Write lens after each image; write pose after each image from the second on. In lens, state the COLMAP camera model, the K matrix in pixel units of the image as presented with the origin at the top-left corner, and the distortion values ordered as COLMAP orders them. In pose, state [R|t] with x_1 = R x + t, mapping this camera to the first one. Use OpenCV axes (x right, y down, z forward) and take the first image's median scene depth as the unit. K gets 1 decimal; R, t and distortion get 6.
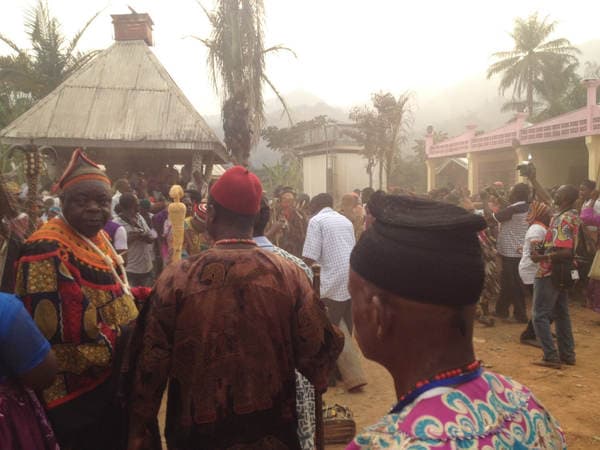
lens RADIAL K [[569.3, 0, 298.2], [0, 569.3, 237.8], [0, 0, 1]] dist [0.168050, -0.347701]
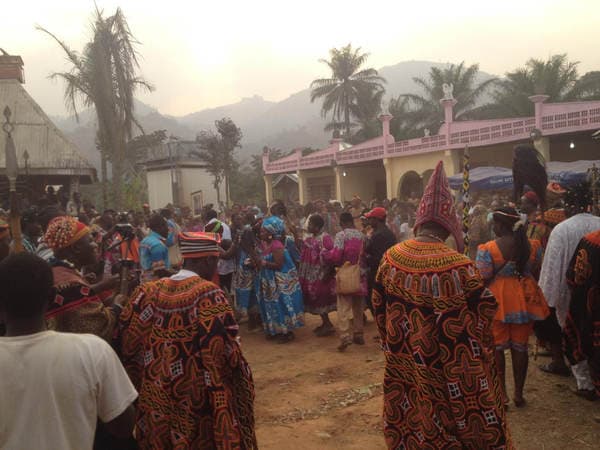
lens RADIAL K [[575.3, 0, 297.7], [0, 575.3, 223.2], [0, 0, 1]] dist [0.216764, -0.388801]
pose [[0.961337, -0.035350, 0.273096, -0.049273], [0.047421, 0.998162, -0.037726, 0.009284], [-0.271260, 0.049218, 0.961247, -0.197876]]
